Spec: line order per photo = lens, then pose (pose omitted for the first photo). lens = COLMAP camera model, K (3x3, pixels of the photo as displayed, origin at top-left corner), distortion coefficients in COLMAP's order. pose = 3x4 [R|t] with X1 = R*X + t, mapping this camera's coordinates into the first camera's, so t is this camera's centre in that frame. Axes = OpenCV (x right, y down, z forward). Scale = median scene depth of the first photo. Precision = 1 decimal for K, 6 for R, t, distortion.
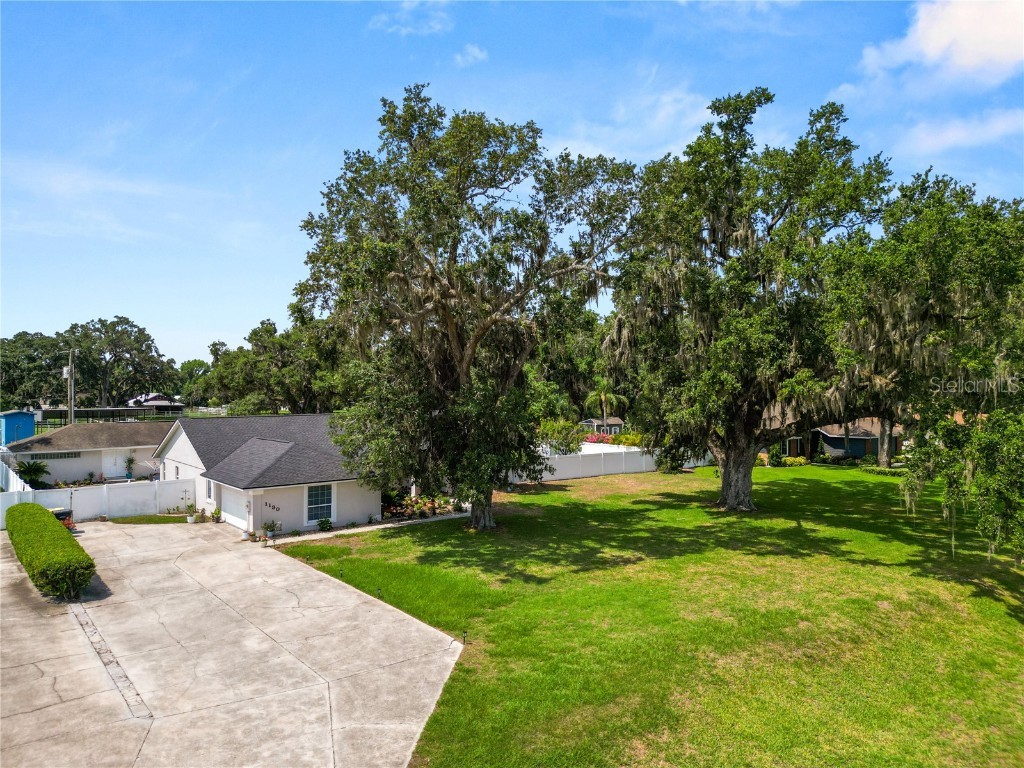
lens RADIAL K [[732.6, 0, 512.0], [0, 732.6, 384.0], [0, 0, 1]] dist [0.005614, 0.000150]
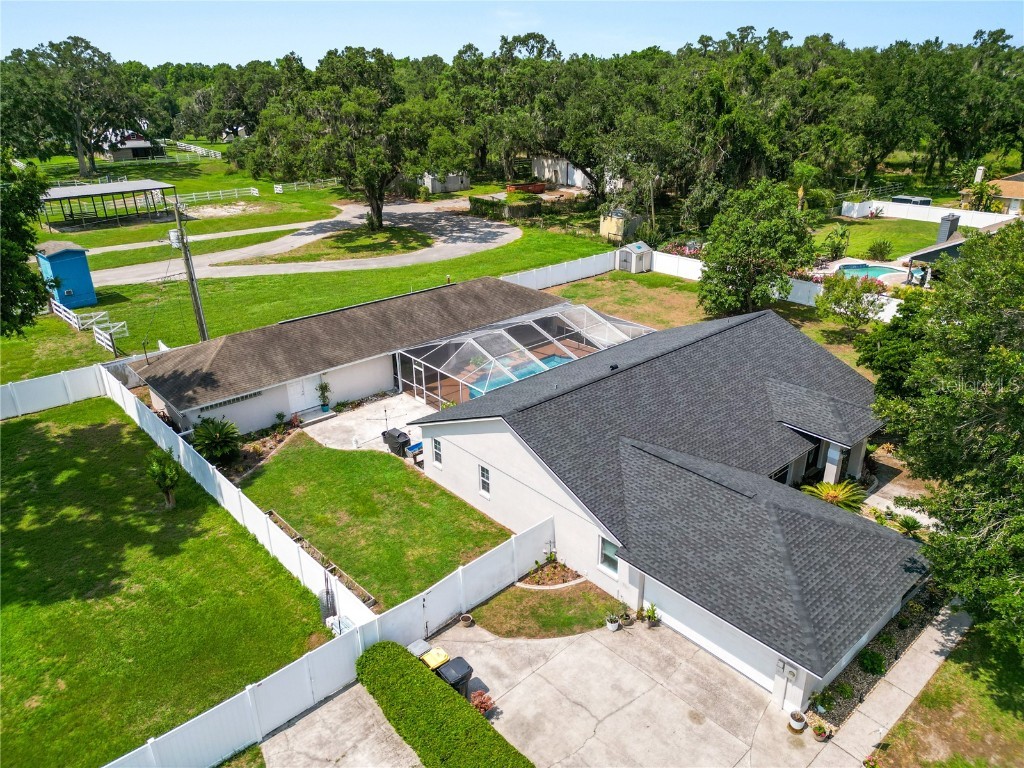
lens RADIAL K [[732.6, 0, 512.0], [0, 732.6, 384.0], [0, 0, 1]] dist [0.005614, 0.000150]
pose [[0.997947, -0.036422, 0.052684, -0.384299], [0.012266, 0.916024, 0.400935, -0.187981], [-0.062863, -0.399466, 0.914590, 0.345073]]
